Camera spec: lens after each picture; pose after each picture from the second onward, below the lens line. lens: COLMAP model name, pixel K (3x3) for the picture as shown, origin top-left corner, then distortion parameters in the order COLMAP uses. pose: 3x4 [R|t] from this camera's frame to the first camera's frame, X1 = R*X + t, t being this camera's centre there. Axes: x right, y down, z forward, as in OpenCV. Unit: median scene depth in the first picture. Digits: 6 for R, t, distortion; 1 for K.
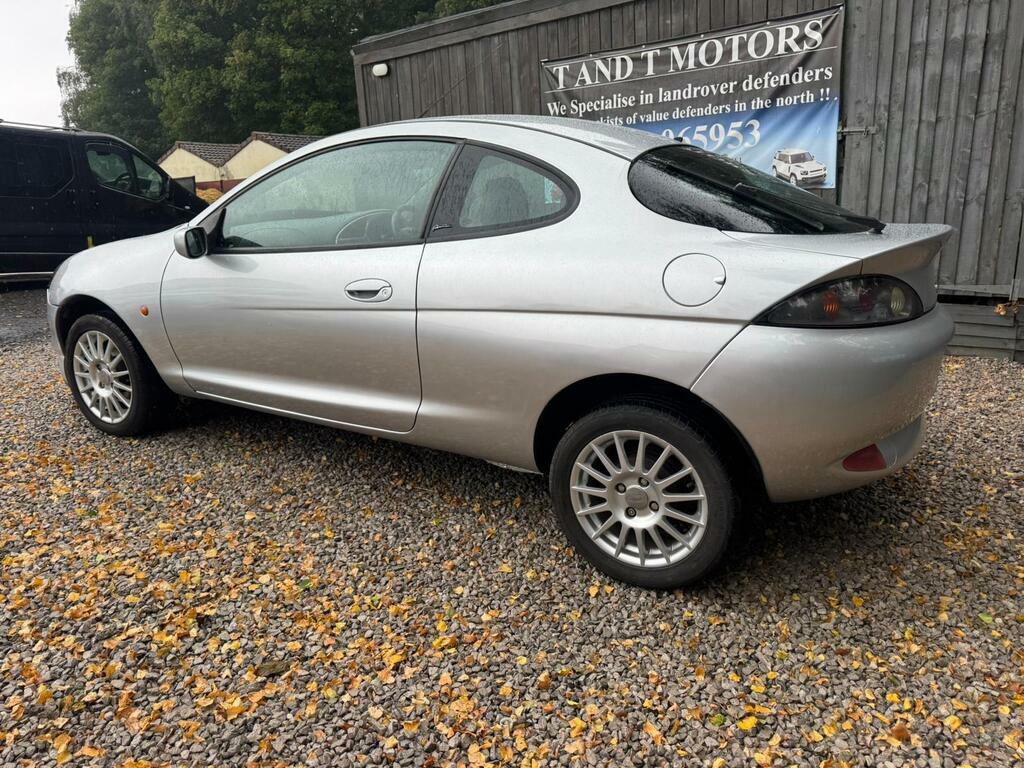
lens RADIAL K [[722.8, 0, 519.6], [0, 722.8, 390.6], [0, 0, 1]] dist [0.012455, -0.015239]
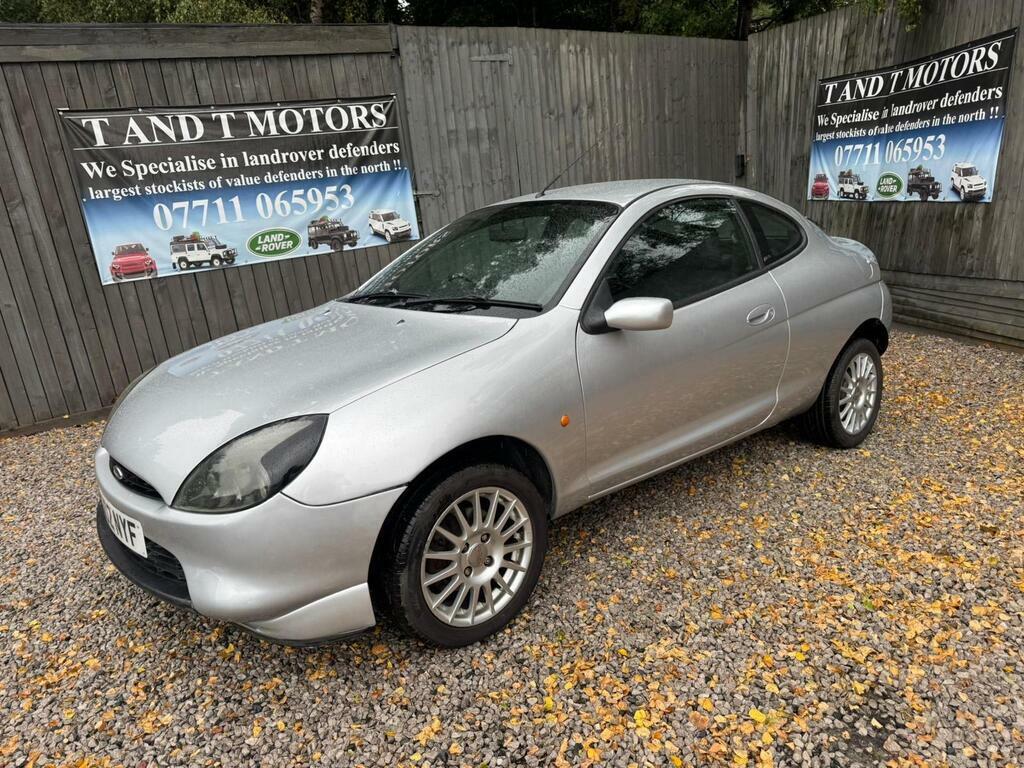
lens RADIAL K [[722.8, 0, 519.0], [0, 722.8, 388.7], [0, 0, 1]] dist [0.012455, -0.015239]
pose [[0.355502, -0.254613, 0.899328, -0.655777], [0.324710, 0.935896, 0.136609, -0.144252], [-0.876460, 0.243456, 0.415389, 0.377652]]
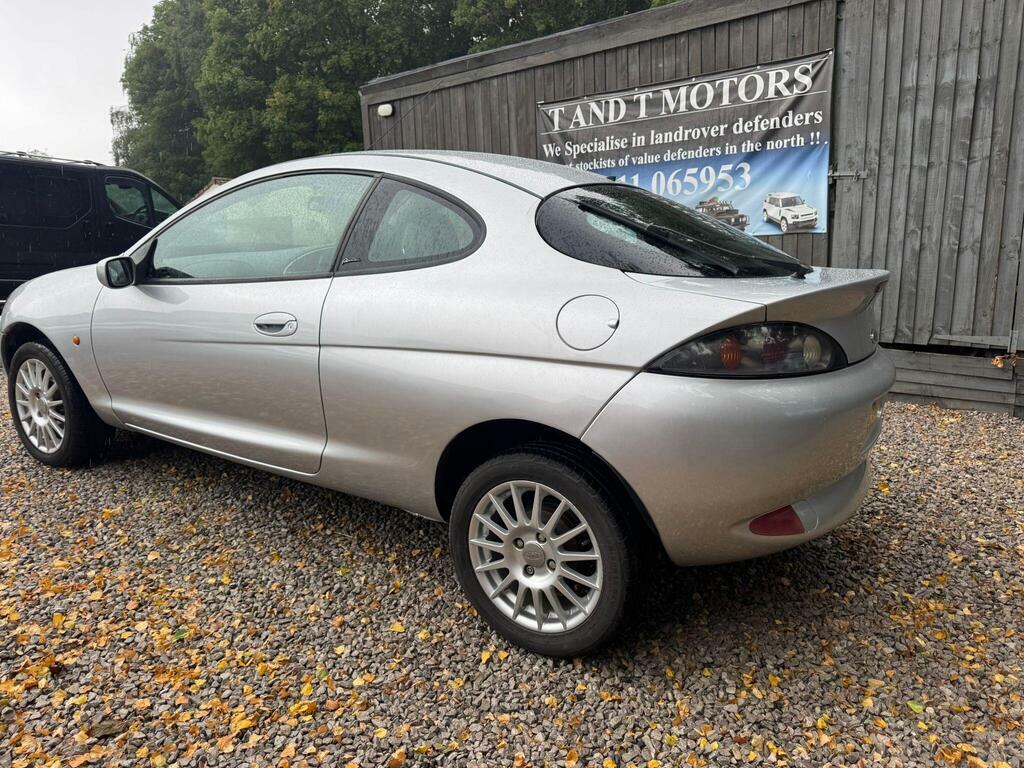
lens RADIAL K [[722.8, 0, 520.0], [0, 722.8, 385.1], [0, 0, 1]] dist [0.012455, -0.015239]
pose [[0.998623, 0.028446, -0.044069, 0.070715], [-0.031033, 0.997764, -0.059196, -0.005154], [0.042287, 0.060482, 0.997273, 0.024918]]
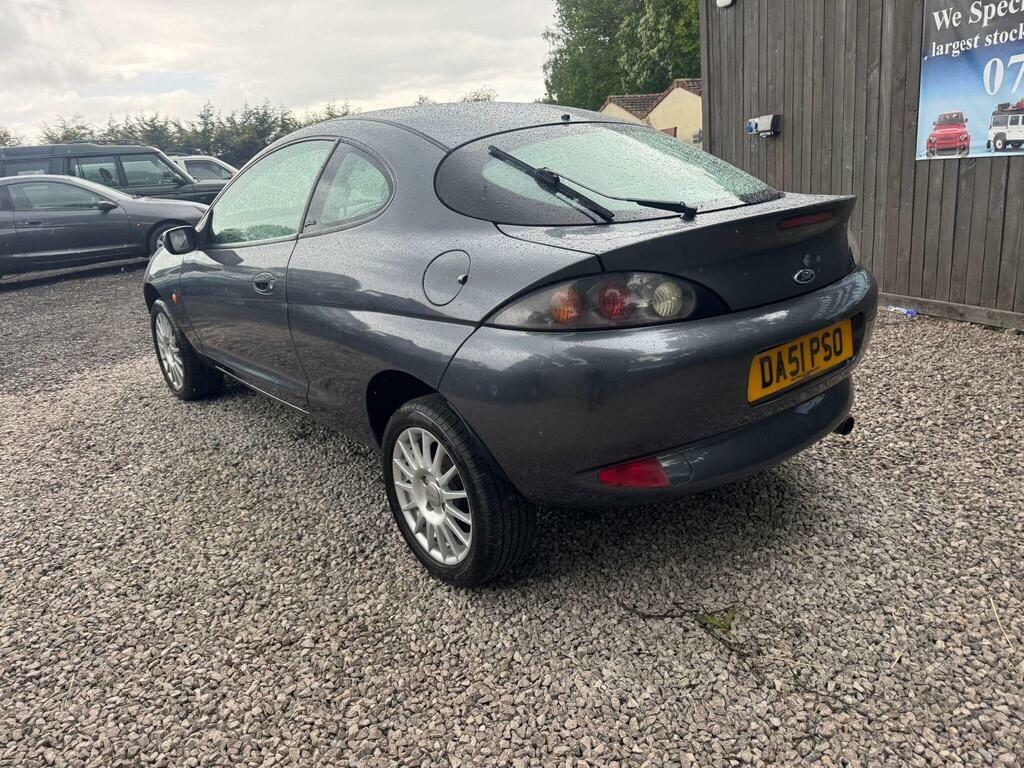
lens RADIAL K [[722.8, 0, 524.9], [0, 722.8, 381.3], [0, 0, 1]] dist [0.012455, -0.015239]
pose [[0.831373, 0.125301, -0.541405, 0.151989], [-0.090274, 0.991759, 0.090907, -0.100529], [0.548334, -0.026703, 0.835833, 0.263951]]
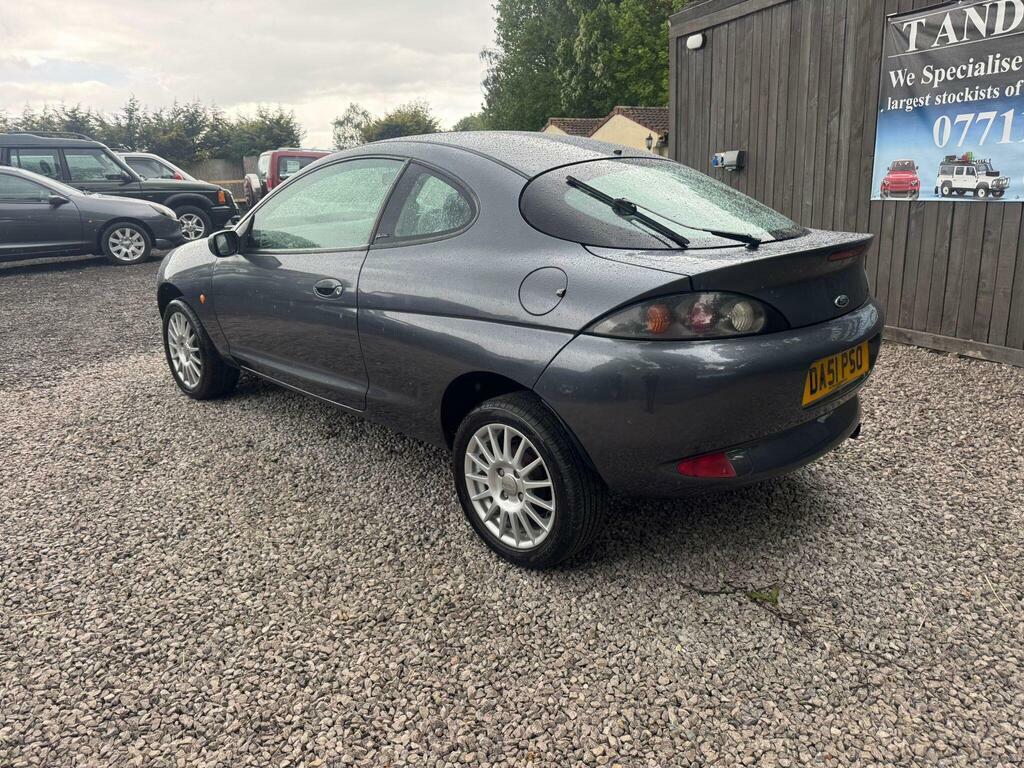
lens RADIAL K [[722.8, 0, 524.1], [0, 722.8, 374.6], [0, 0, 1]] dist [0.012455, -0.015239]
pose [[0.881038, 0.132618, -0.454075, 0.102639], [-0.122247, 0.991122, 0.052274, -0.089090], [0.456976, 0.009454, 0.889429, 0.182464]]
